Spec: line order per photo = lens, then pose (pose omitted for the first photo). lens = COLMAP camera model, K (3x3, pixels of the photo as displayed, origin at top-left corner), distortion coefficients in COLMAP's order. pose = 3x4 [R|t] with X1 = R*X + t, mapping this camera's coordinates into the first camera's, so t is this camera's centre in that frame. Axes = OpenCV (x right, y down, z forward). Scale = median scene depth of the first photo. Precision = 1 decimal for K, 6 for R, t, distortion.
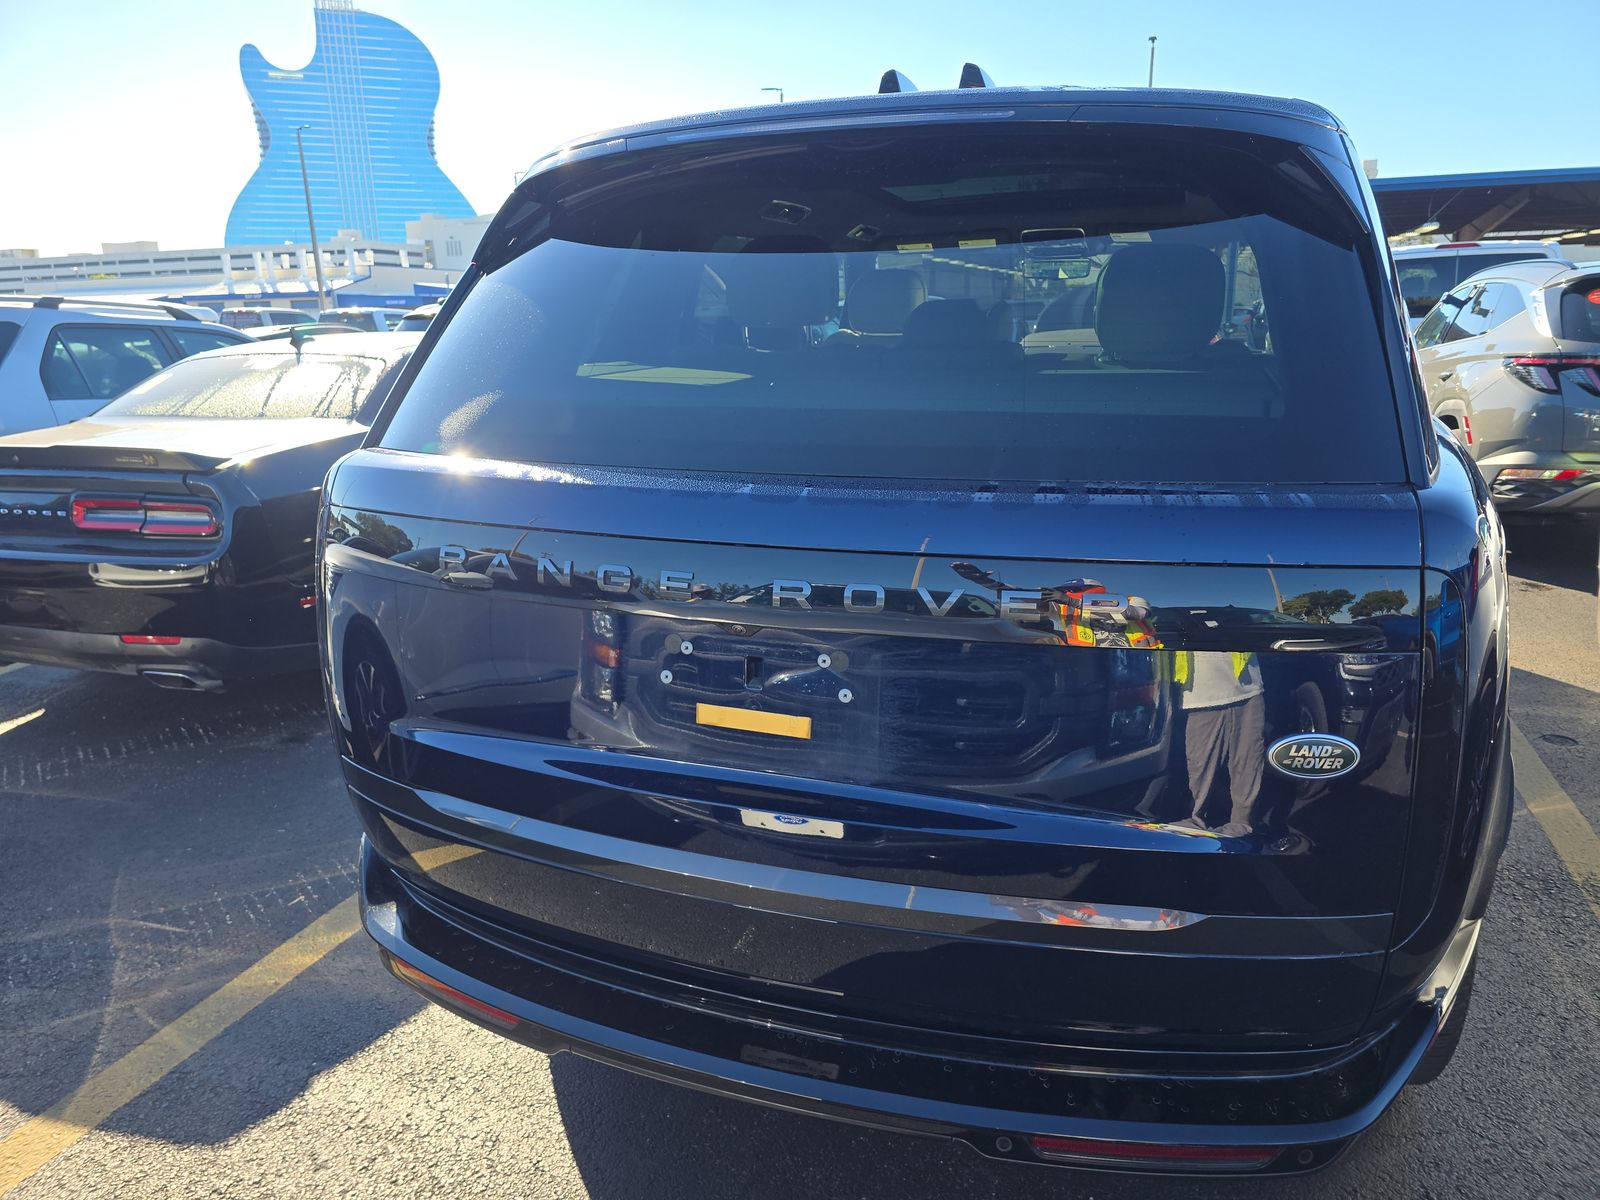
lens RADIAL K [[1127.4, 0, 800.9], [0, 1127.4, 597.0], [0, 0, 1]] dist [0.025859, -0.027437]
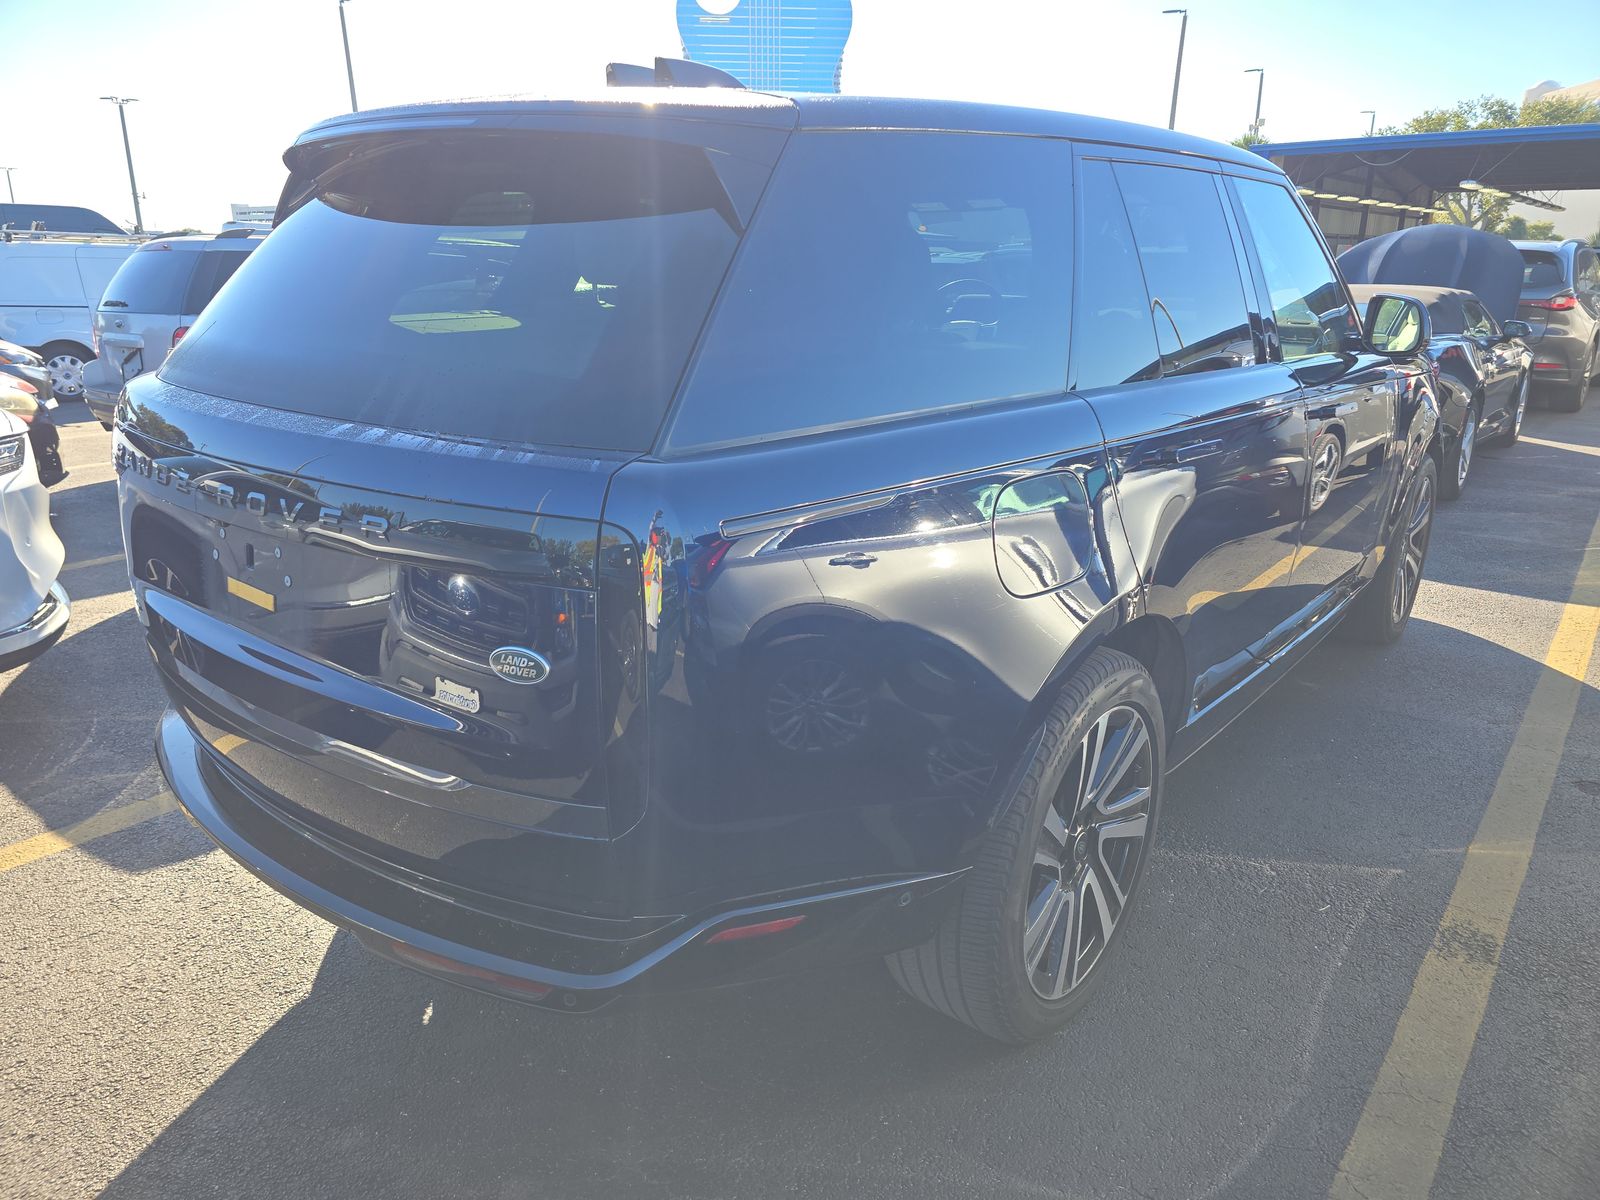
lens RADIAL K [[1127.4, 0, 809.9], [0, 1127.4, 602.1], [0, 0, 1]] dist [0.025859, -0.027437]
pose [[0.941017, 0.119373, -0.316601, 0.642157], [-0.101487, 0.992195, 0.072458, -0.027354], [0.322780, -0.036054, 0.945787, -0.030337]]
